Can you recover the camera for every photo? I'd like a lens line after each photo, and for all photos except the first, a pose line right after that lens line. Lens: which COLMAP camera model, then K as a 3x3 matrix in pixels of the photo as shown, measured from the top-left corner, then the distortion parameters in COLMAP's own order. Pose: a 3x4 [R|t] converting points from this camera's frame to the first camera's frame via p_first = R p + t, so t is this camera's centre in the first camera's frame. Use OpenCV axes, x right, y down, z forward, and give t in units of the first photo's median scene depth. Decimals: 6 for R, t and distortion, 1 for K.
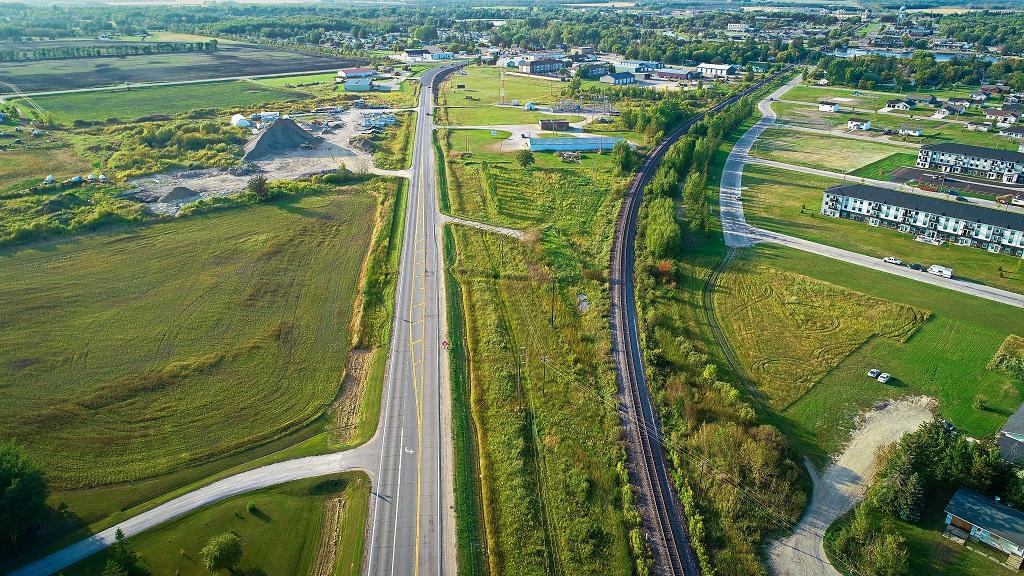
lens RADIAL K [[684.8, 0, 510.0], [0, 684.8, 283.6], [0, 0, 1]] dist [0.004563, -0.004837]
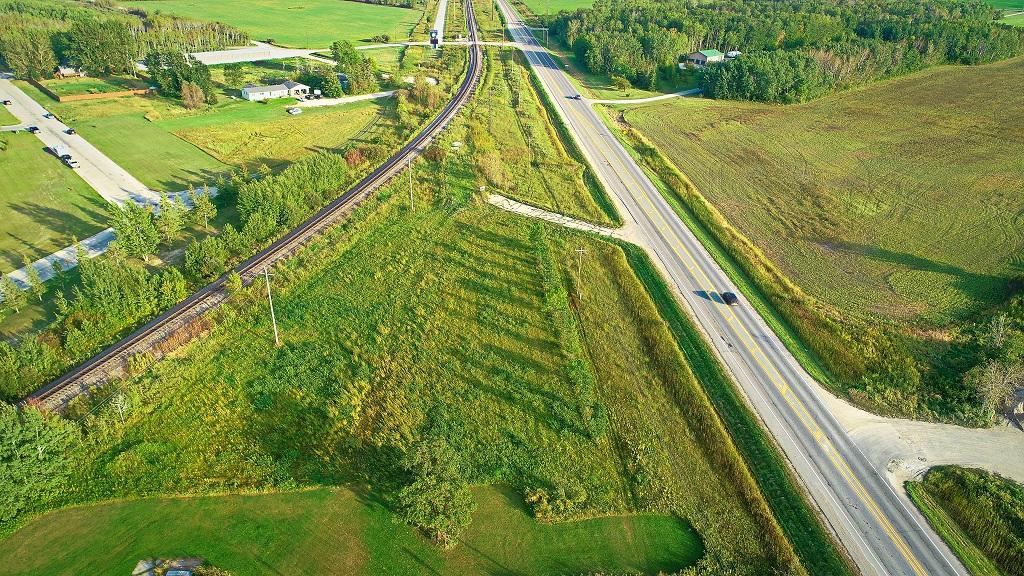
lens RADIAL K [[684.8, 0, 510.4], [0, 684.8, 283.8], [0, 0, 1]] dist [0.004563, -0.004837]
pose [[-0.999184, -0.037473, 0.015043, -0.006102], [-0.012607, 0.643406, 0.765421, -0.533487], [-0.038362, 0.764607, -0.643354, 1.463116]]
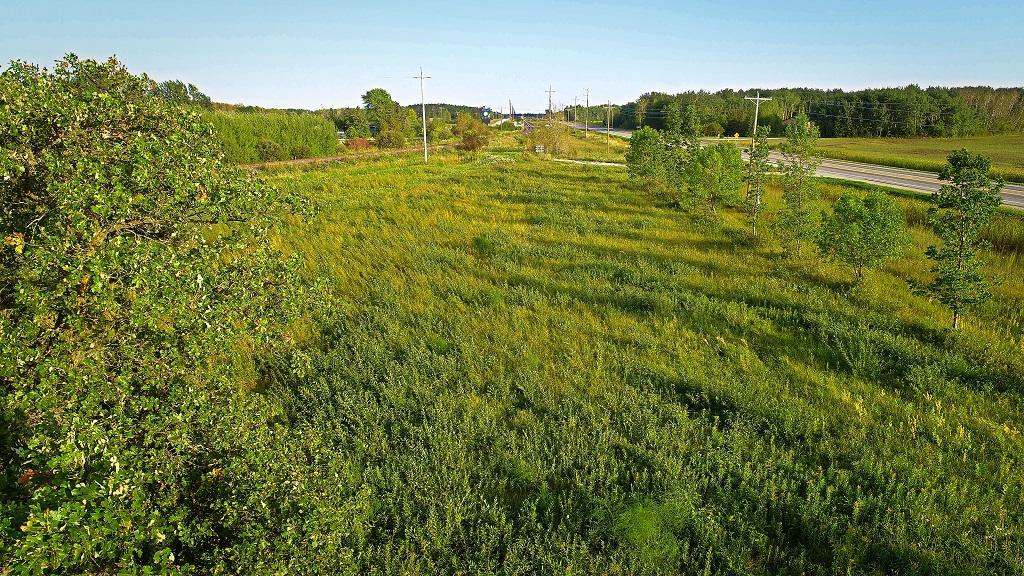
lens RADIAL K [[684.8, 0, 512.7], [0, 684.8, 288.5], [0, 0, 1]] dist [0.004563, -0.004837]
pose [[-0.994462, -0.035119, 0.099060, 0.006599], [0.032646, 0.792682, 0.608761, -0.263343], [-0.099902, 0.608623, -0.787145, 1.348523]]
